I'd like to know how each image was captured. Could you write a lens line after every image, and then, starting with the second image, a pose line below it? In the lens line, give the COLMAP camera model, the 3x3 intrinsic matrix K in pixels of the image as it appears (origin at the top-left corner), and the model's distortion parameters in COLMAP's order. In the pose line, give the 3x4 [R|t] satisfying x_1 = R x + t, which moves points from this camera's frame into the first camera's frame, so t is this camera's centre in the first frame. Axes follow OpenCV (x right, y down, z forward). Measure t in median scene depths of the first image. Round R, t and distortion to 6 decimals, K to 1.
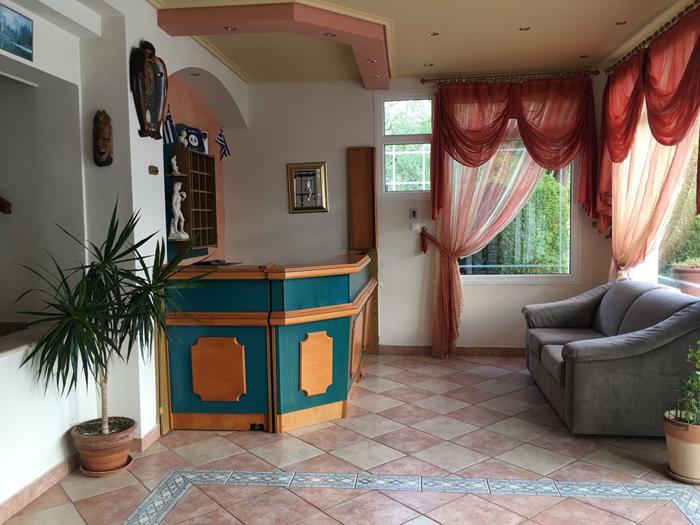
lens RADIAL K [[602.1, 0, 350.0], [0, 602.1, 262.5], [0, 0, 1]] dist [0.075816, -0.119938]
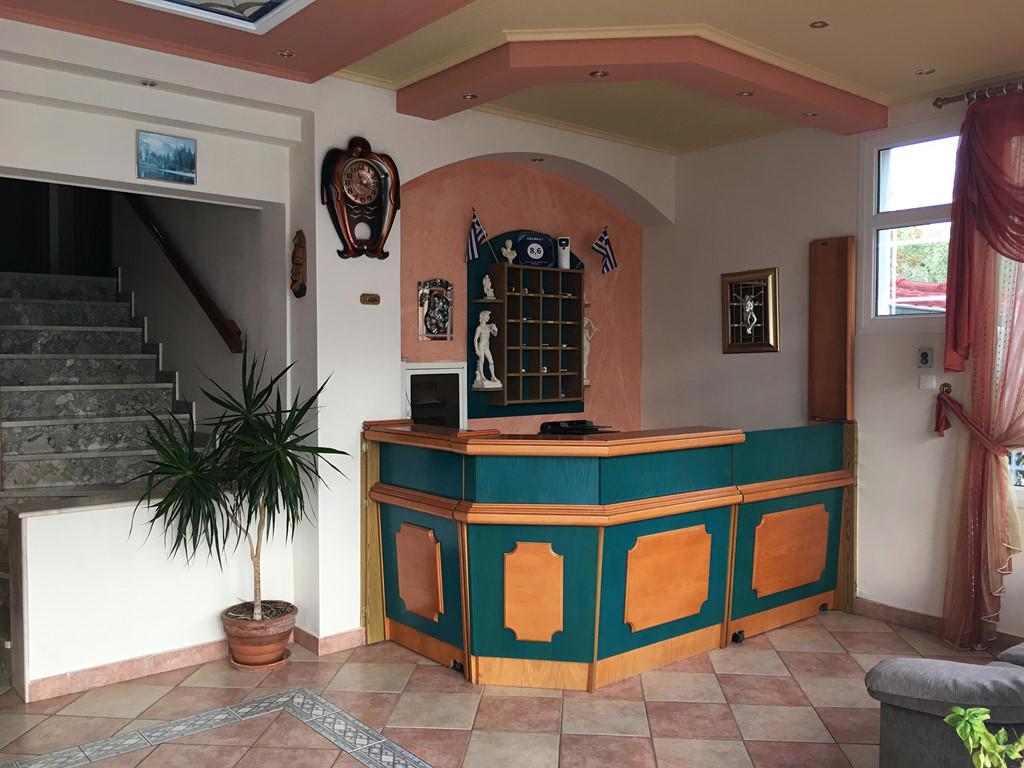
lens RADIAL K [[880.7, 0, 512.0], [0, 880.7, 384.0], [0, 0, 1]] dist [0.075816, -0.119938]
pose [[0.719553, 0.040373, -0.693263, 0.486910], [-0.064675, 0.997866, -0.009015, -0.036264], [0.691419, 0.051324, 0.720628, 0.254905]]
